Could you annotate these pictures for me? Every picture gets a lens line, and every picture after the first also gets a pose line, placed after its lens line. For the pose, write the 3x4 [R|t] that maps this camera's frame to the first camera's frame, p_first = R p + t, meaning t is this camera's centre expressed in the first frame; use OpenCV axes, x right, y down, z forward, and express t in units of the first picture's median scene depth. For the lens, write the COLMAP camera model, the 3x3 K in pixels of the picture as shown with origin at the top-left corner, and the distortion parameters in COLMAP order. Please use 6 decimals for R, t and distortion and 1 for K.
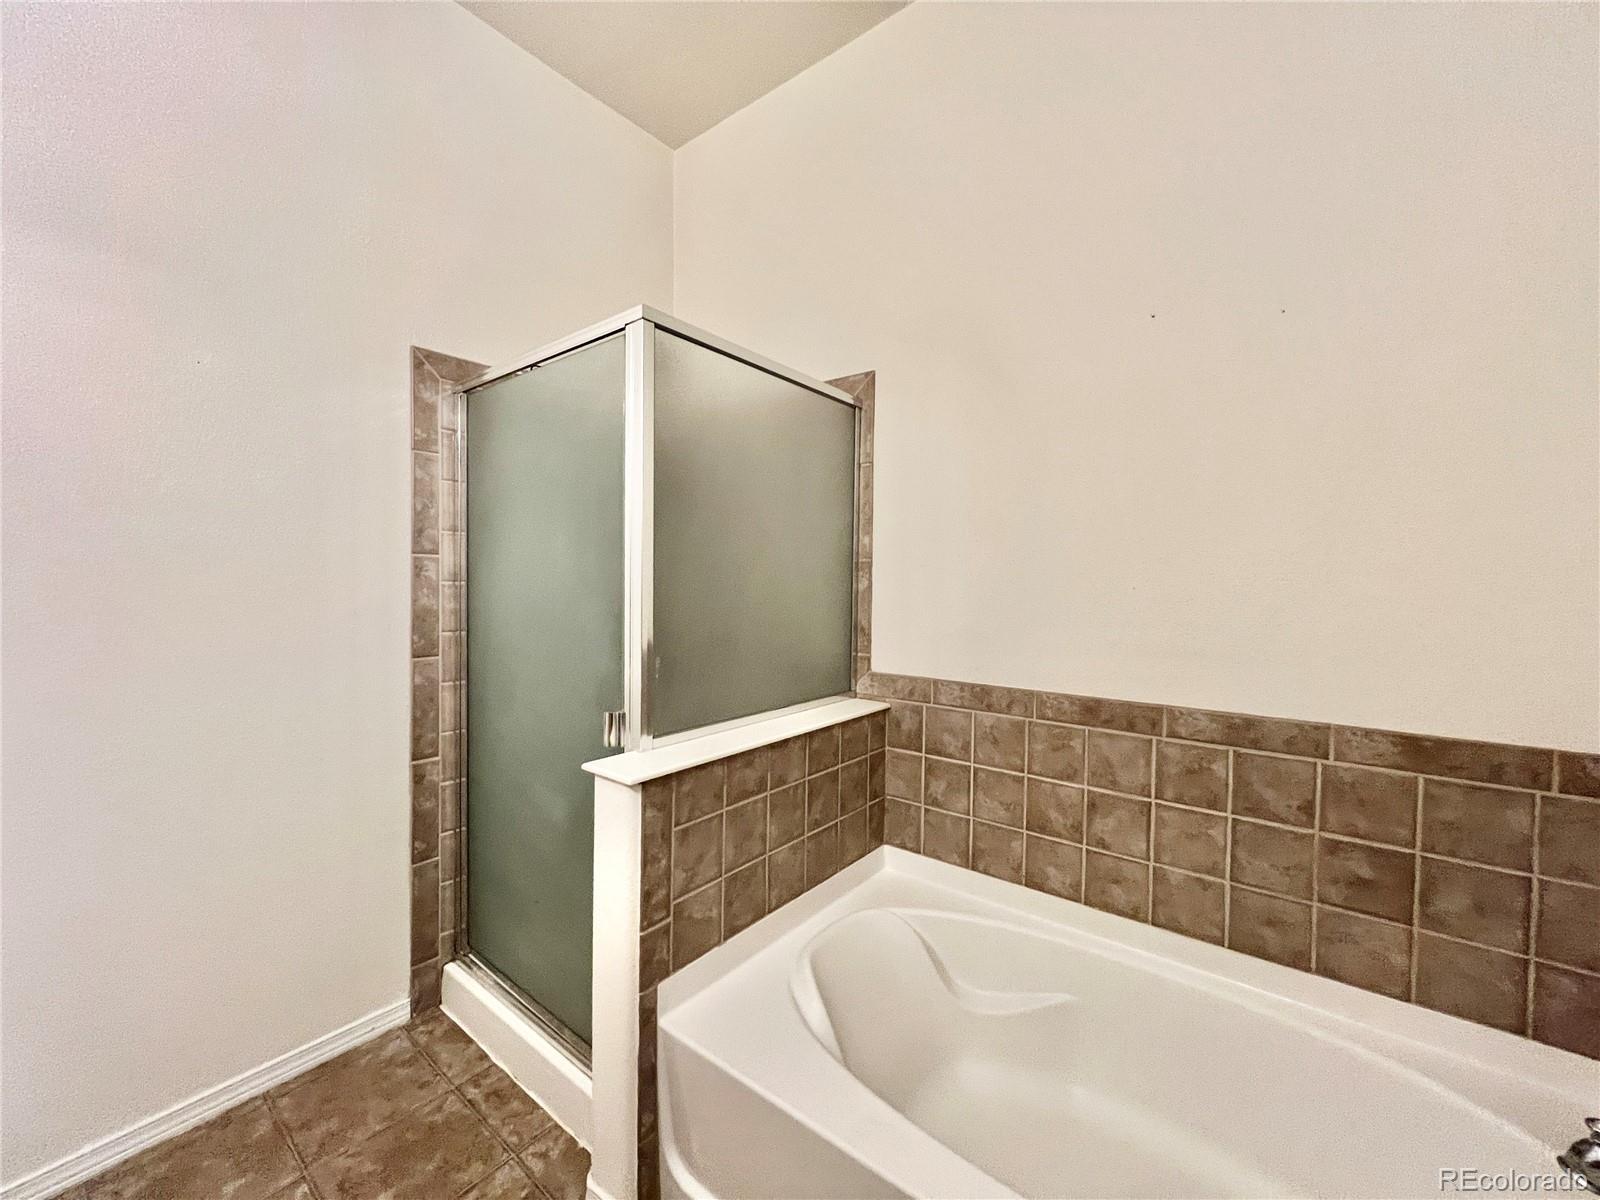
lens RADIAL K [[637.1, 0, 804.1], [0, 637.1, 599.2], [0, 0, 1]] dist [-0.000257, -0.000481]
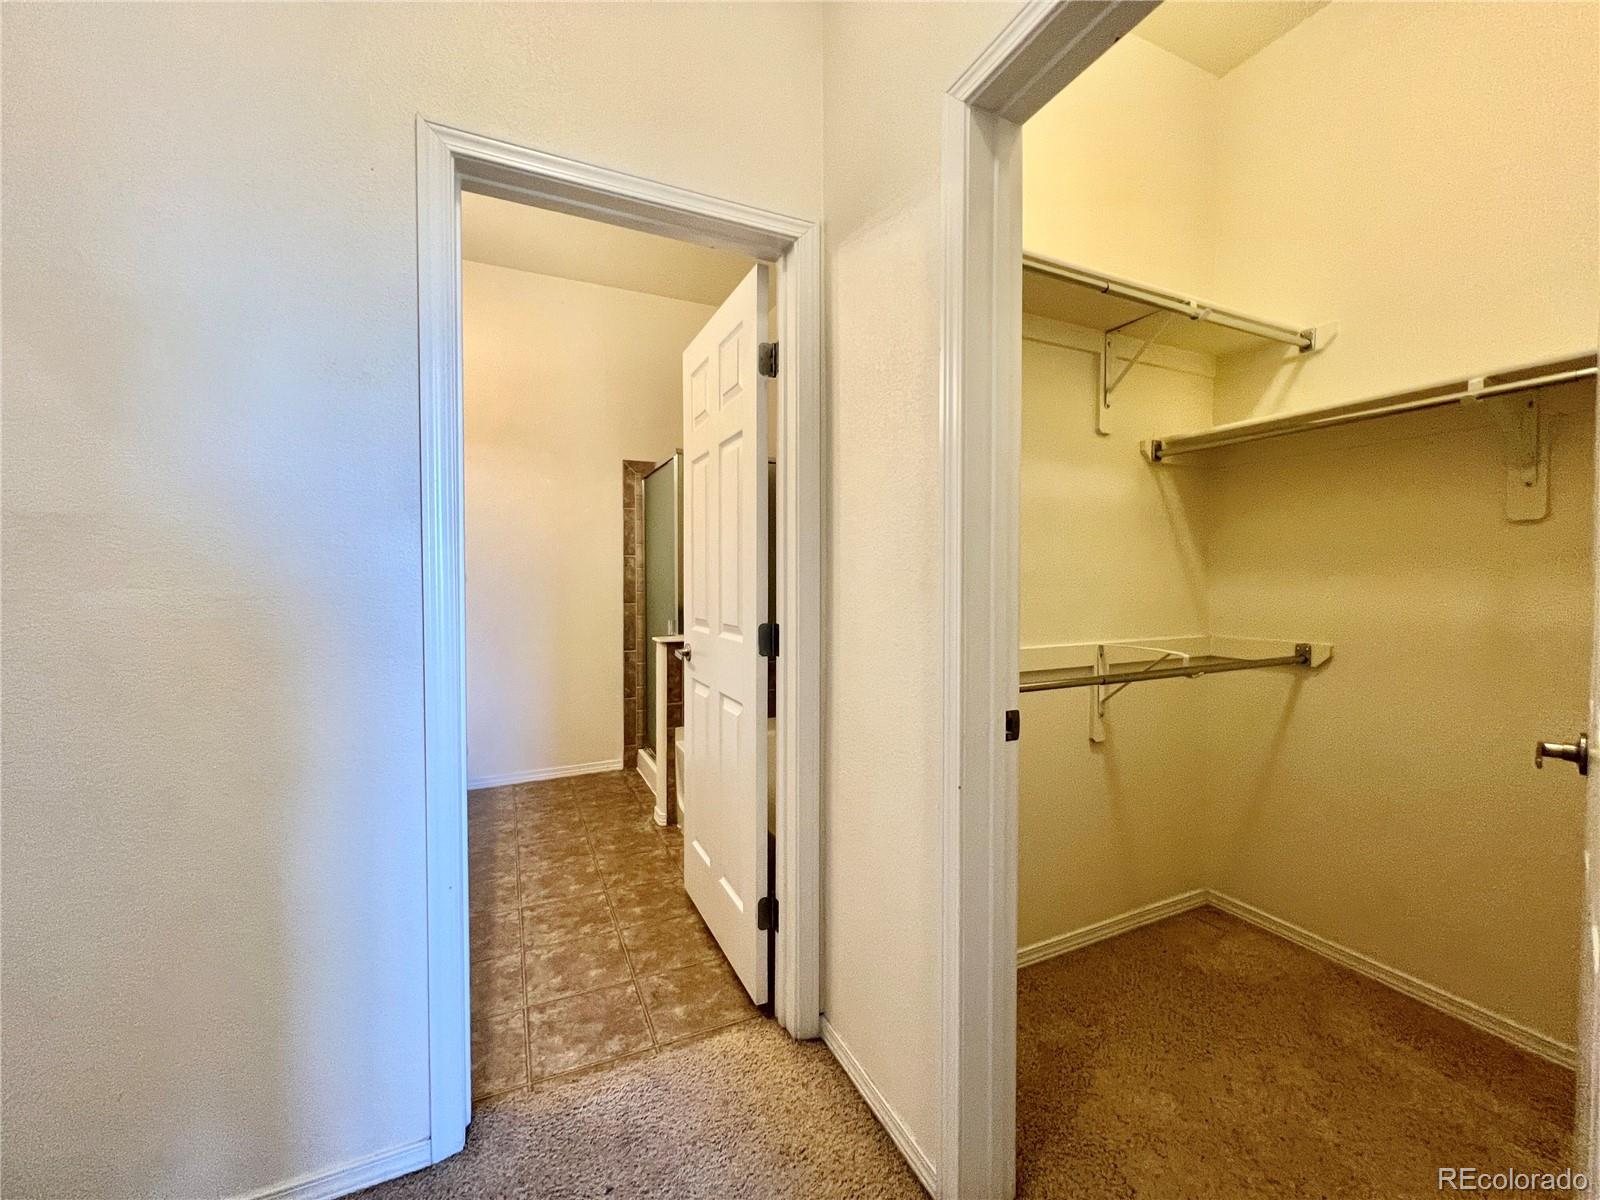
lens RADIAL K [[637.1, 0, 799.2], [0, 637.1, 592.4], [0, 0, 1]] dist [-0.000257, -0.000481]
pose [[0.902792, 0.016356, -0.429765, 0.845794], [-0.009255, 0.999784, 0.018607, 0.010175], [0.429977, -0.012821, 0.902749, -0.695001]]
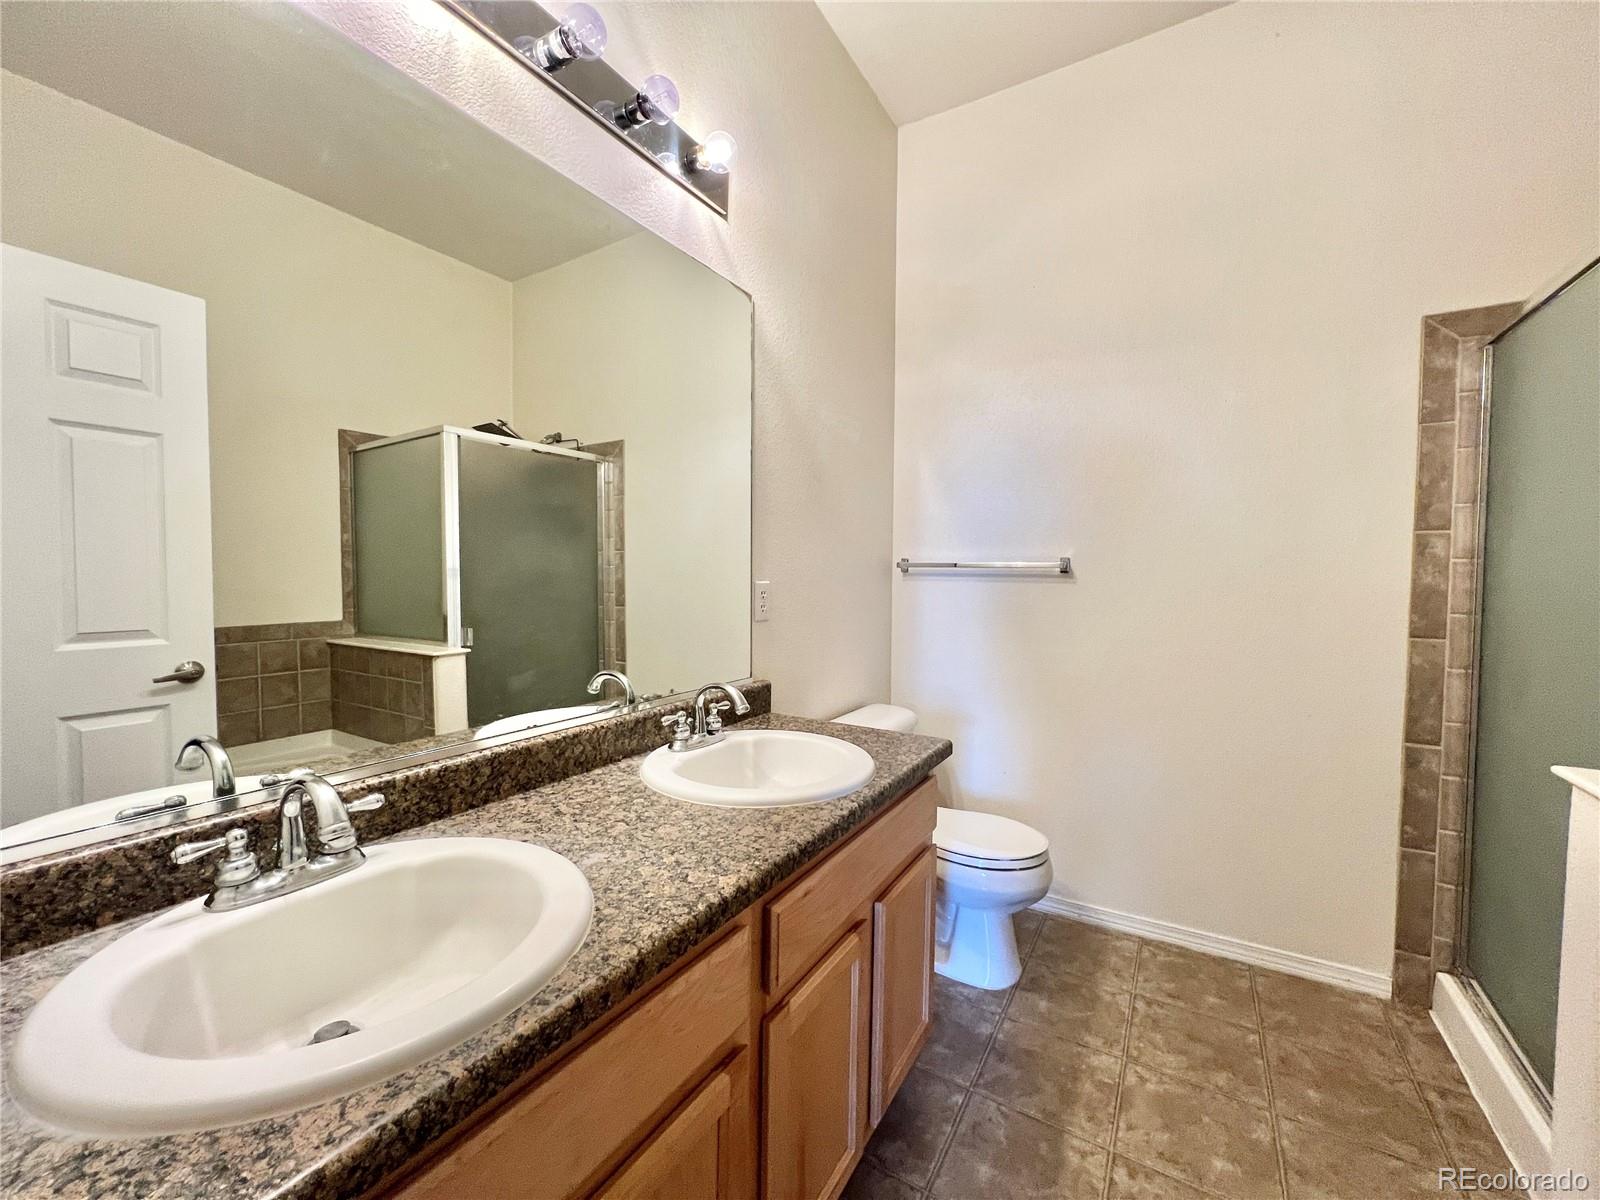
lens RADIAL K [[637.1, 0, 801.7], [0, 637.1, 594.9], [0, 0, 1]] dist [-0.000257, -0.000481]
pose [[0.136762, 0.031190, -0.990113, 0.220227], [-0.024327, 0.999309, 0.028119, 0.021742], [0.990305, 0.020241, 0.137427, -0.061942]]
